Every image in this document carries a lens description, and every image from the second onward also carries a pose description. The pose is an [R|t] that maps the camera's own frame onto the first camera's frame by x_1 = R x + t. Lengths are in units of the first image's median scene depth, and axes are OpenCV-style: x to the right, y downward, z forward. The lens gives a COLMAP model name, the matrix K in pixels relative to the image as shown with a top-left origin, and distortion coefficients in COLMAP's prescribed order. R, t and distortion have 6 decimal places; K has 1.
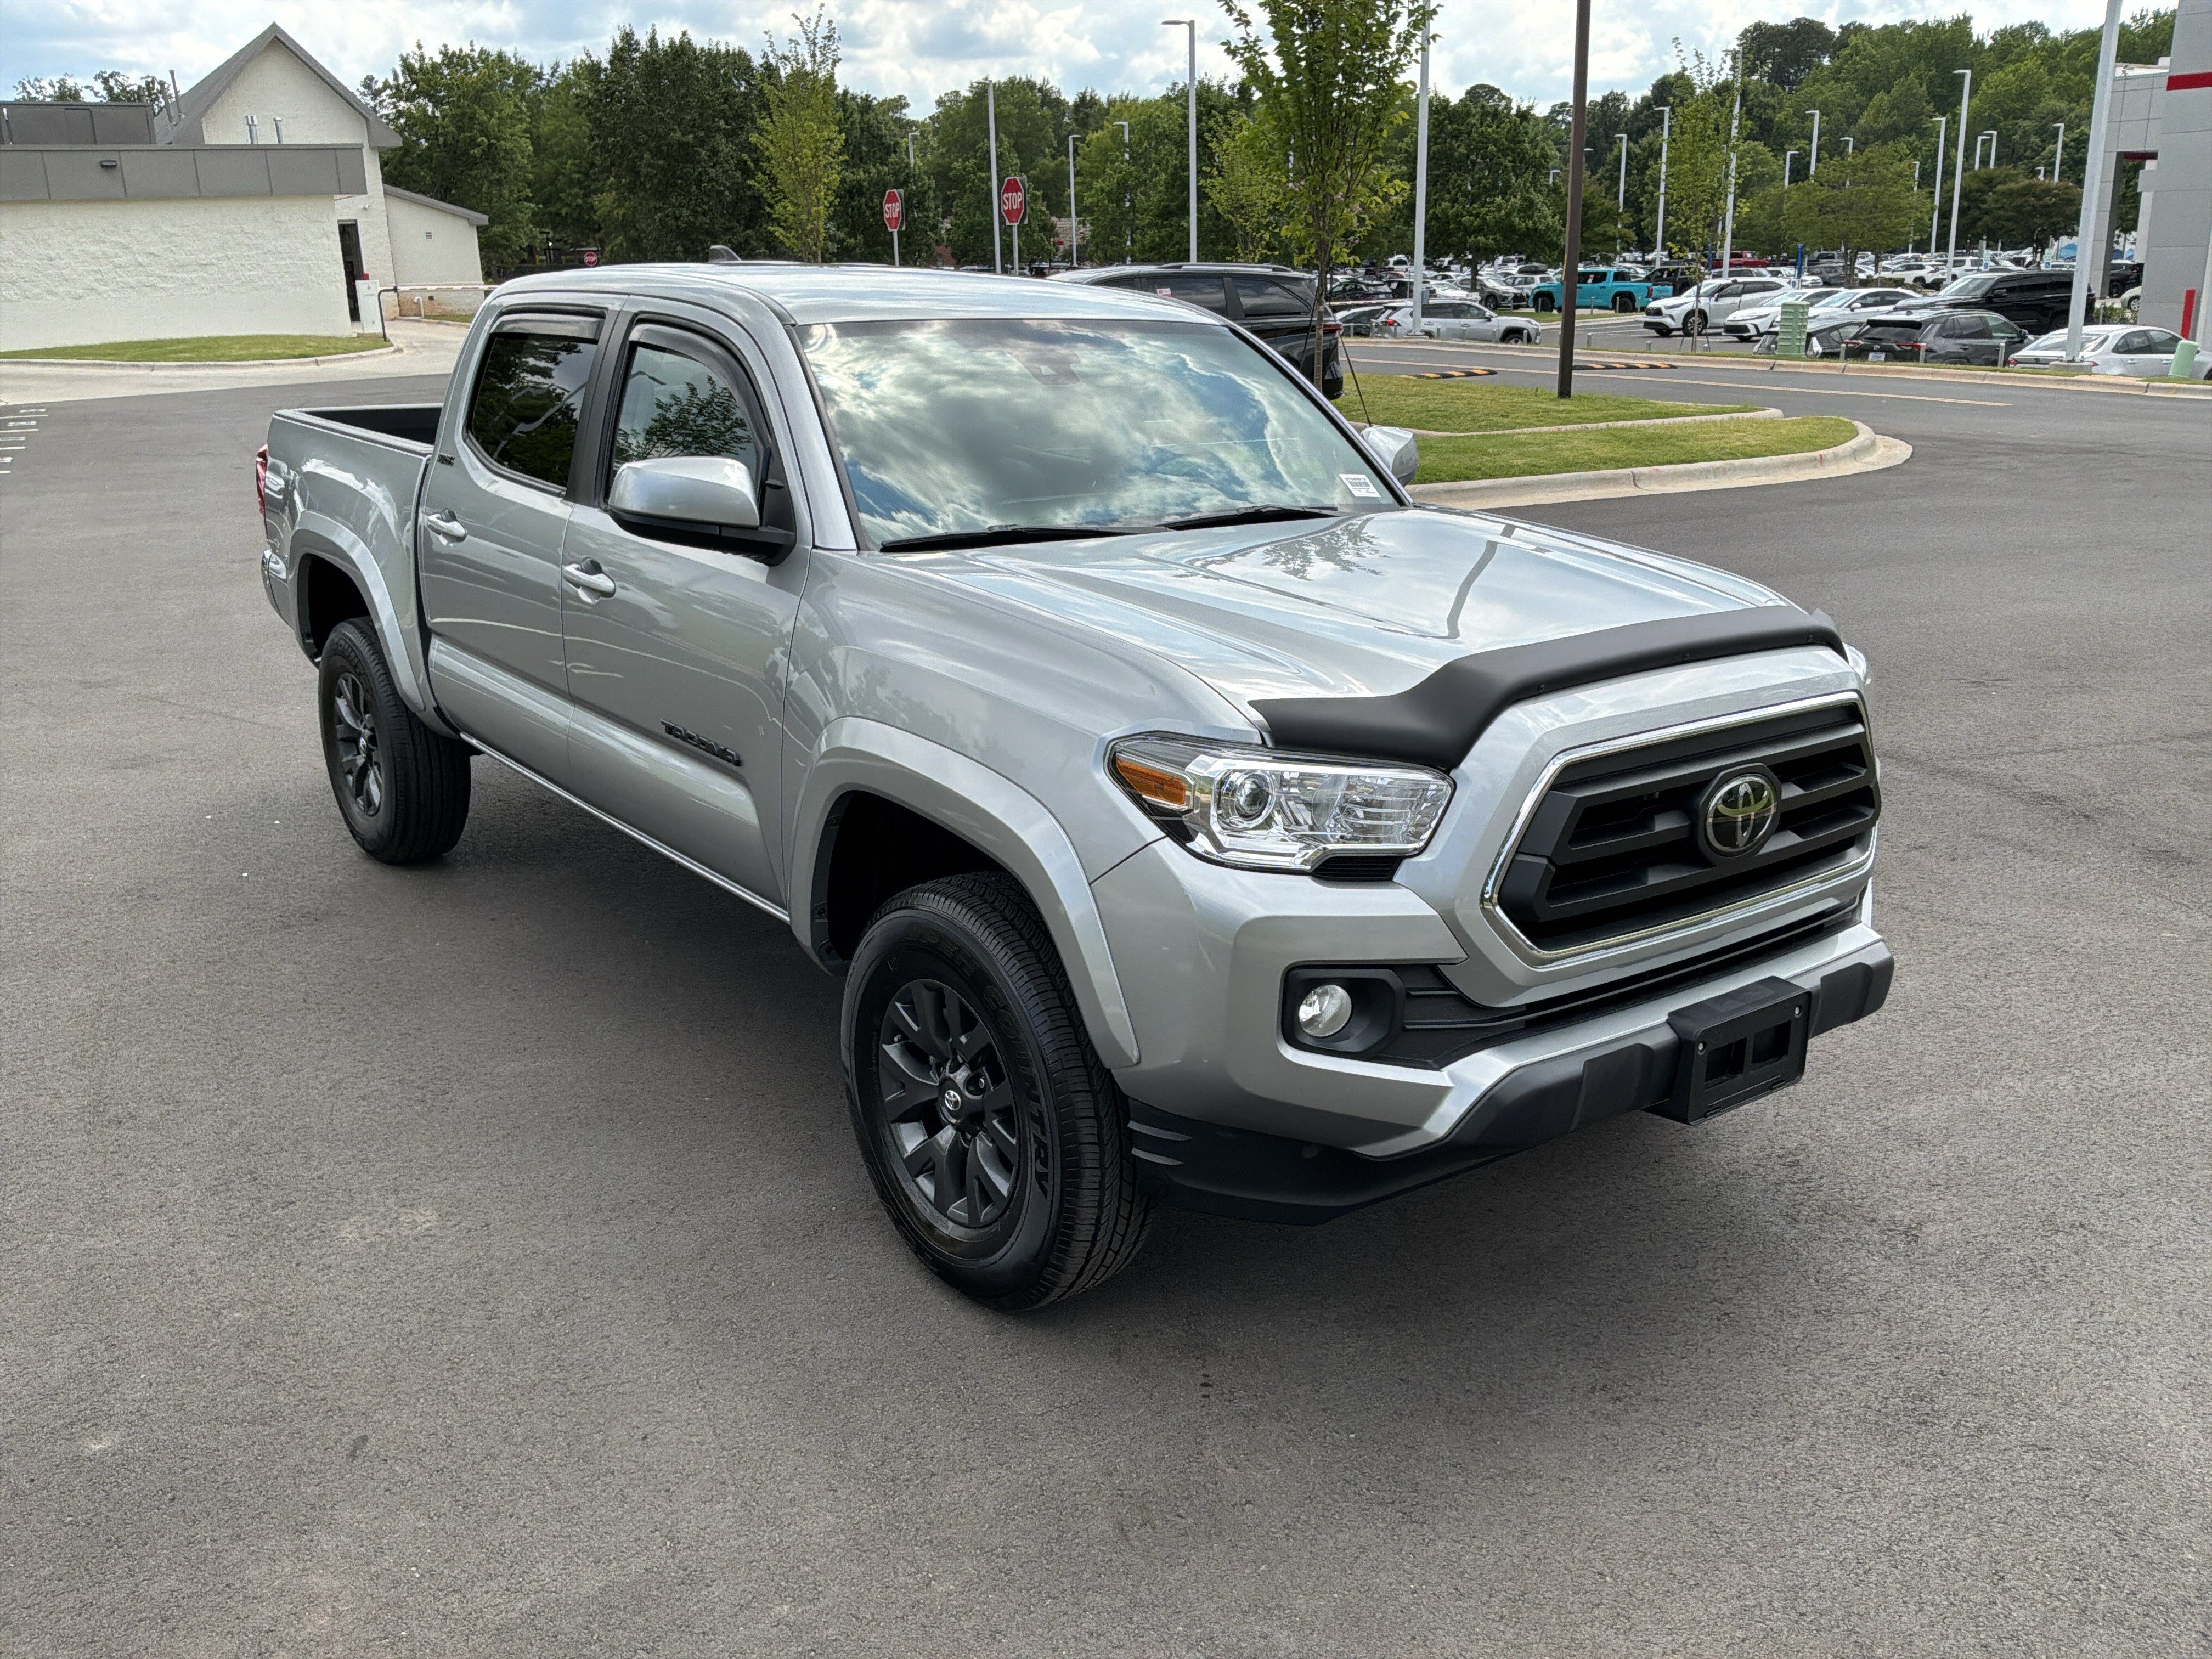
lens RADIAL K [[1880.6, 0, 1094.6], [0, 1880.6, 868.2], [0, 0, 1]] dist [0.042370, -0.097711]
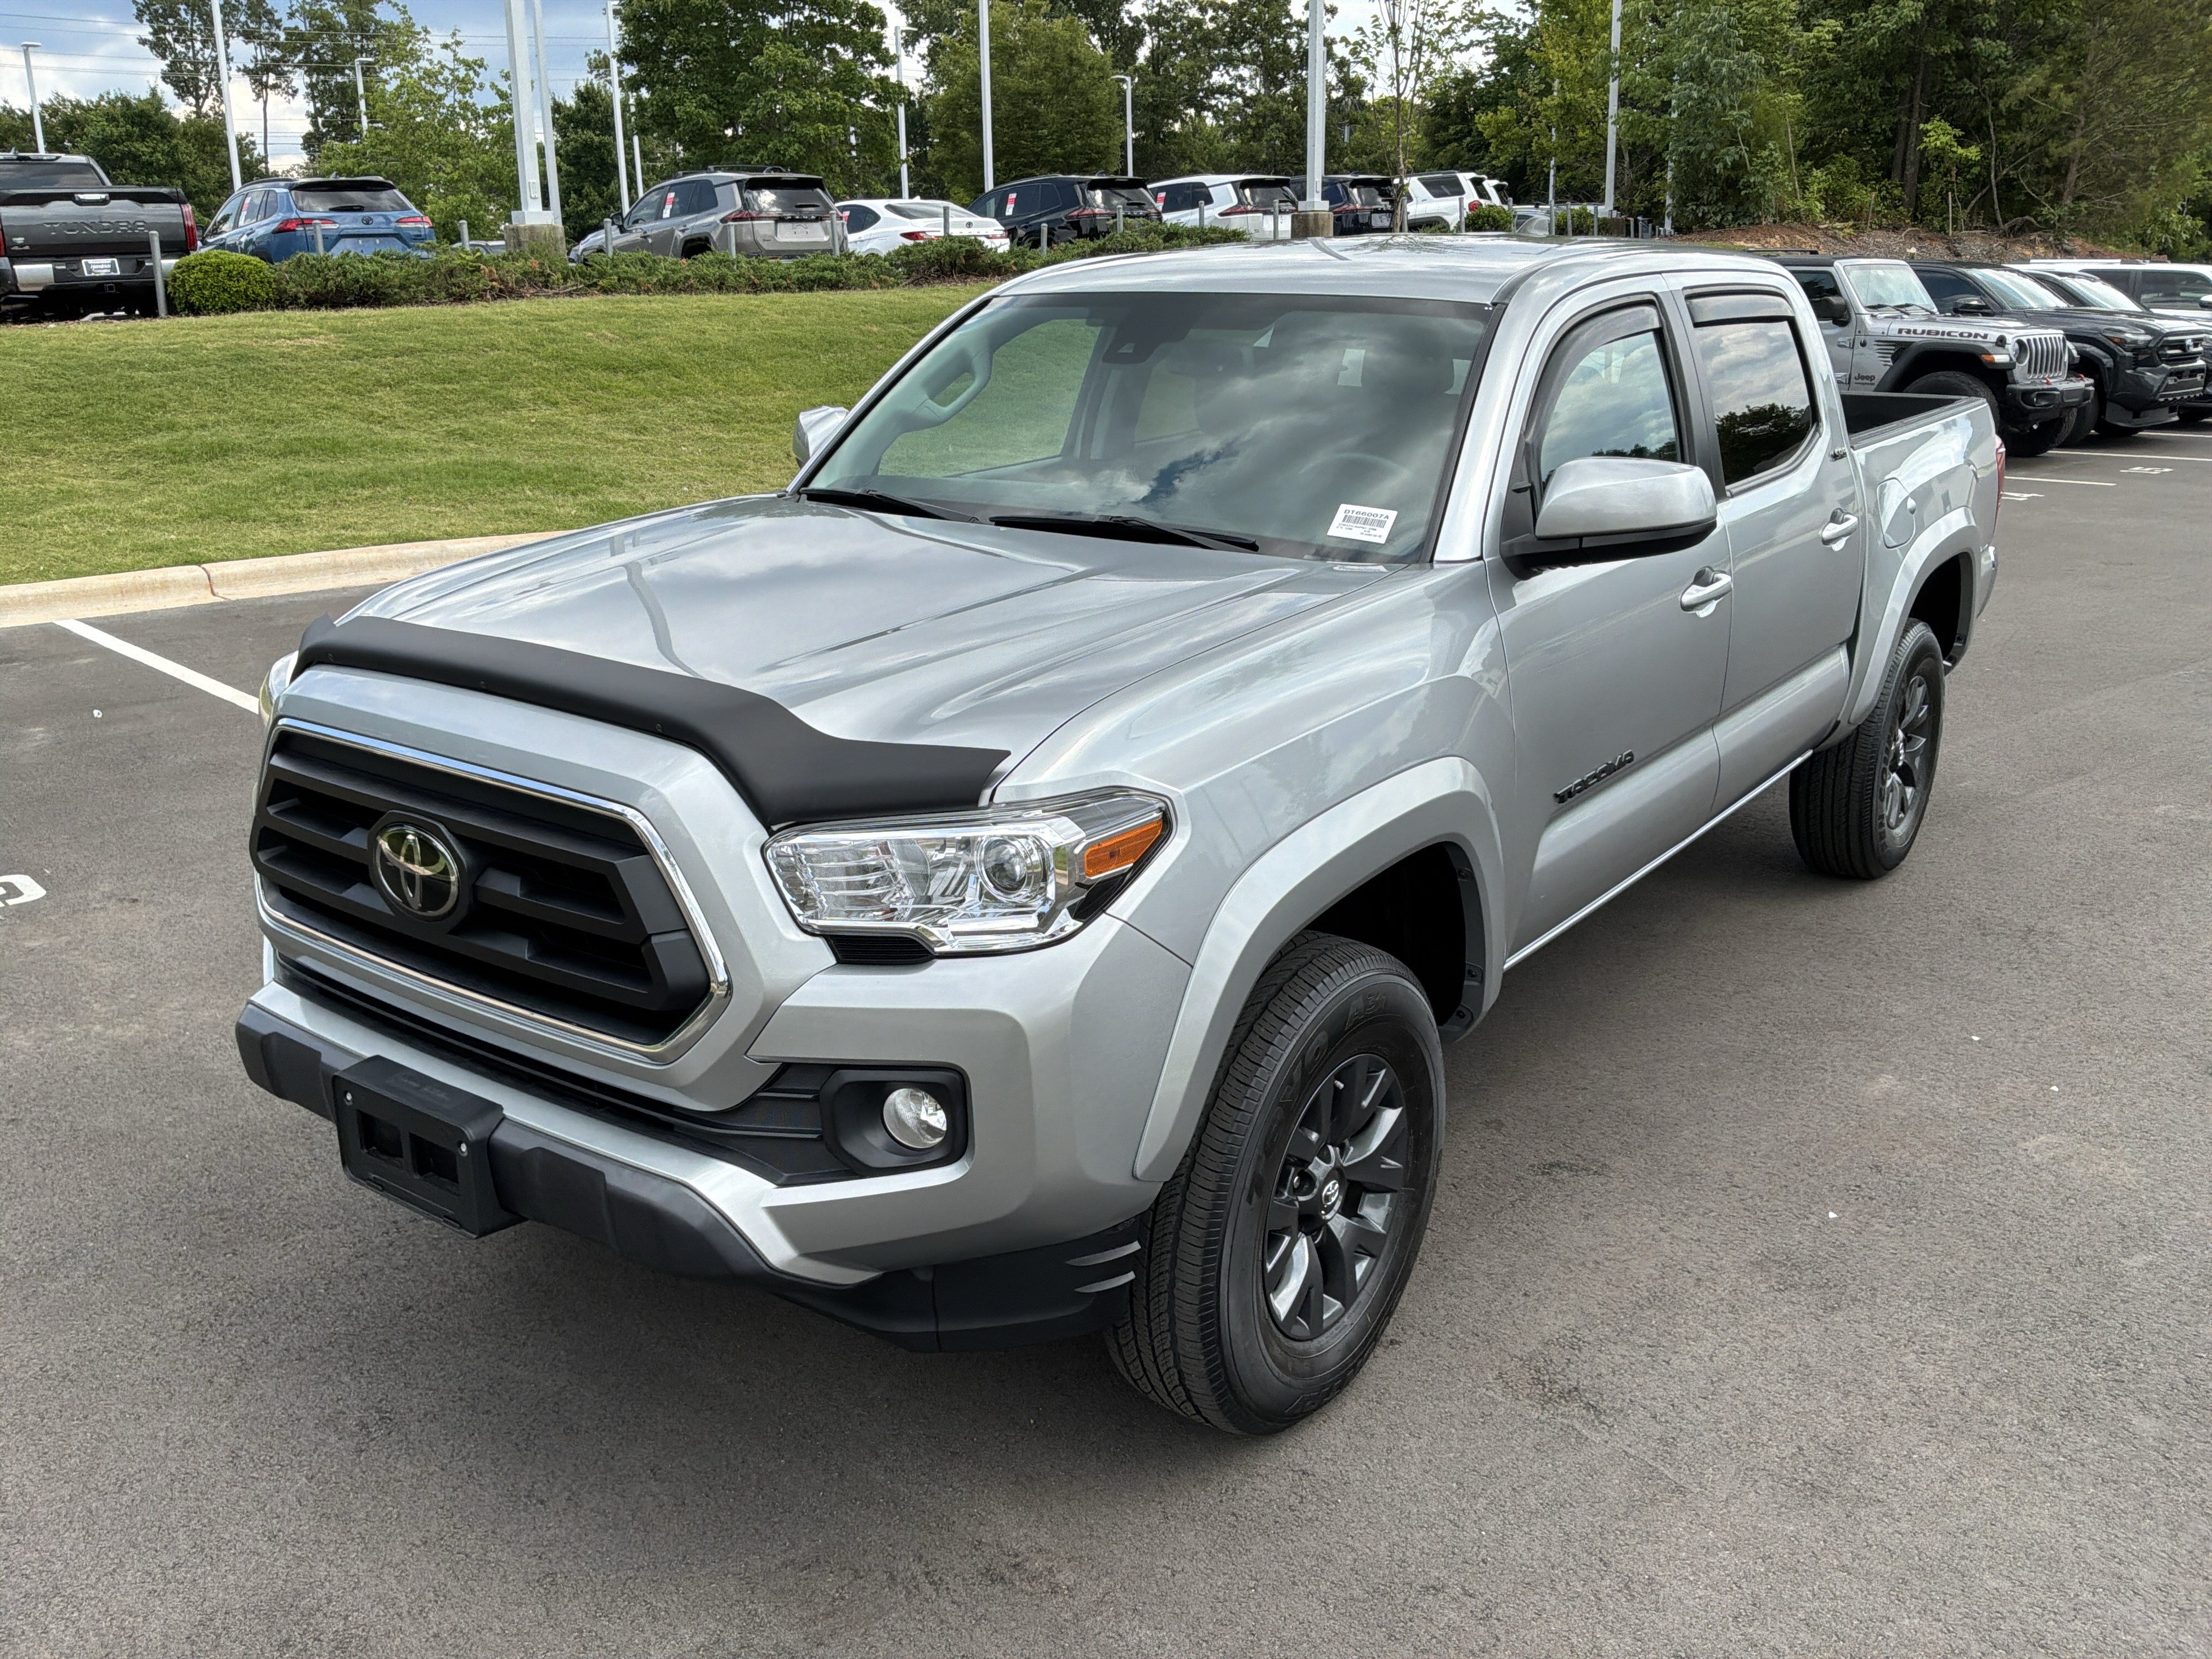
lens RADIAL K [[1880.6, 0, 1086.2], [0, 1880.6, 814.8], [0, 0, 1]] dist [0.042370, -0.097711]
pose [[0.273263, 0.266884, -0.924175, 1.220992], [-0.285675, 0.939913, 0.186960, -0.301565], [0.918541, 0.212925, 0.333085, 1.005196]]
